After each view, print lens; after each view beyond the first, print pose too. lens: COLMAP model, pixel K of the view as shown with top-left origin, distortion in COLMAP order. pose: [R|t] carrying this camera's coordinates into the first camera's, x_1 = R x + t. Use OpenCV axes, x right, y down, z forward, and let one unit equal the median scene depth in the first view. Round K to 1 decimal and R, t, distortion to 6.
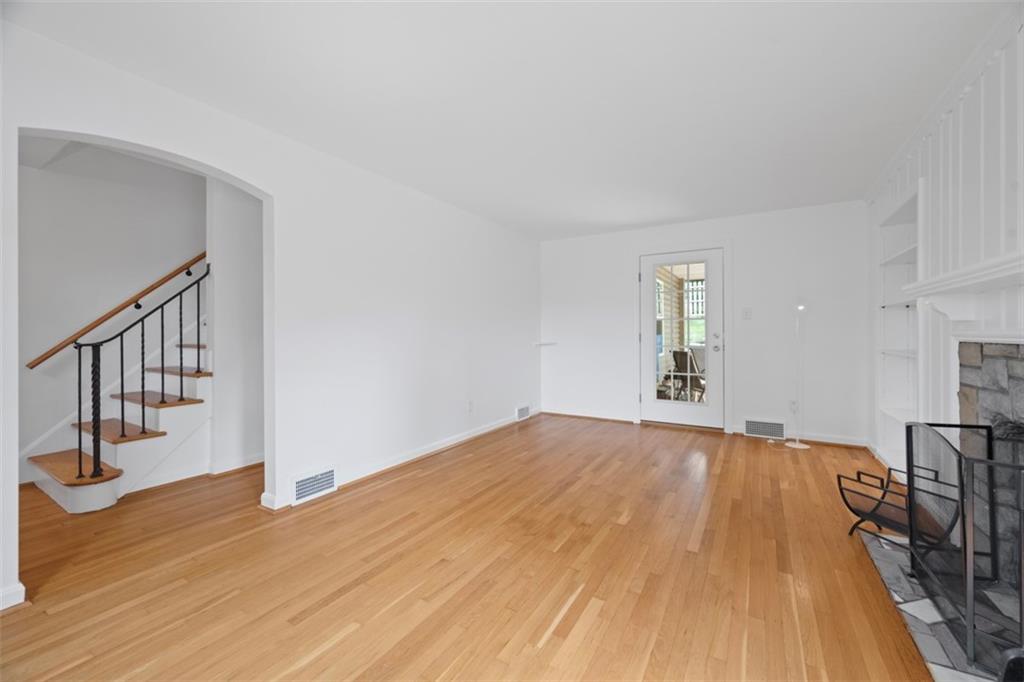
lens RADIAL K [[407.2, 0, 506.3], [0, 407.2, 336.7], [0, 0, 1]] dist [0.001310, 0.000016]
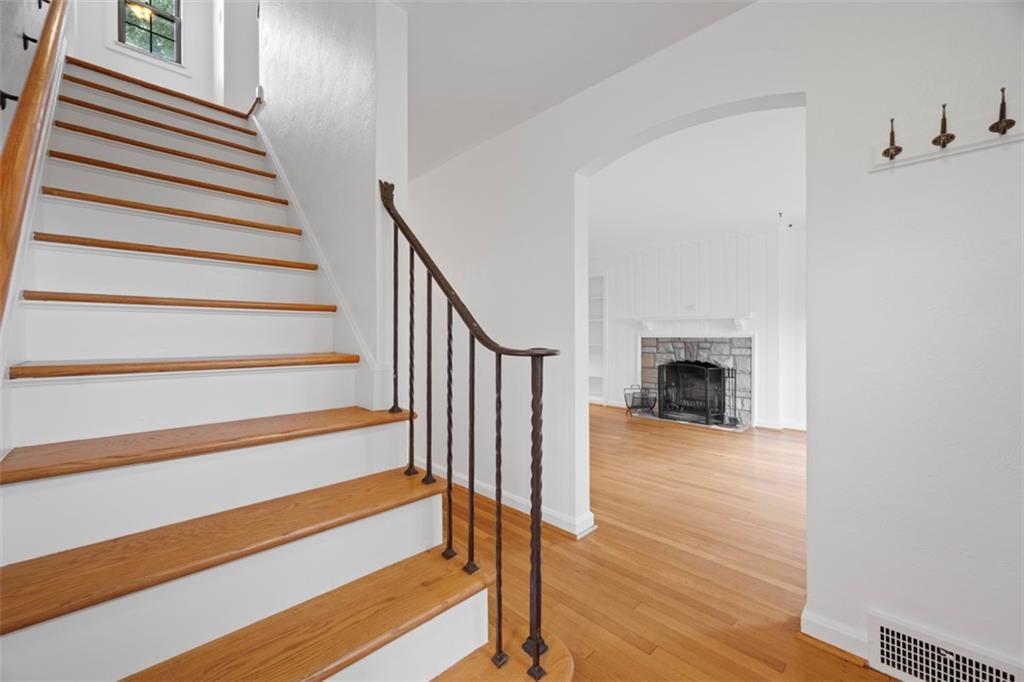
lens RADIAL K [[407.2, 0, 519.0], [0, 407.2, 341.9], [0, 0, 1]] dist [0.001310, 0.000016]
pose [[0.238940, -0.012249, 0.970957, -1.535983], [0.009828, 0.999900, 0.010196, 0.003242], [-0.970985, 0.007106, 0.239036, 0.969884]]
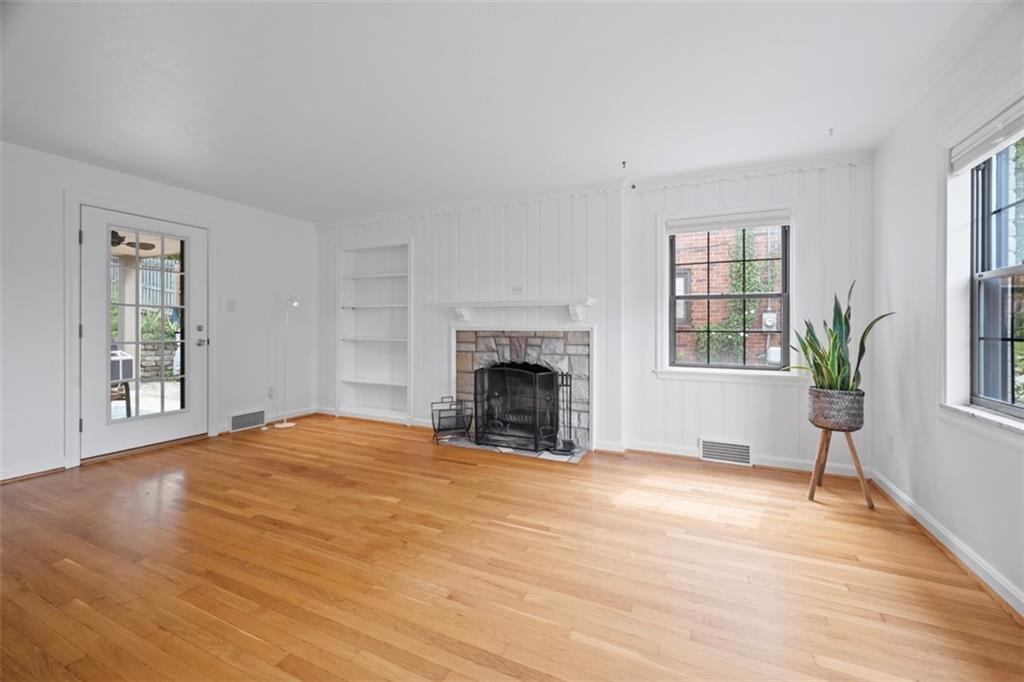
lens RADIAL K [[407.2, 0, 532.7], [0, 407.2, 328.5], [0, 0, 1]] dist [0.001310, 0.000016]
pose [[-0.140833, 0.000801, 0.990033, -0.807145], [0.004183, 0.999991, -0.000214, 0.002957], [-0.990024, 0.004111, -0.140835, 0.766805]]
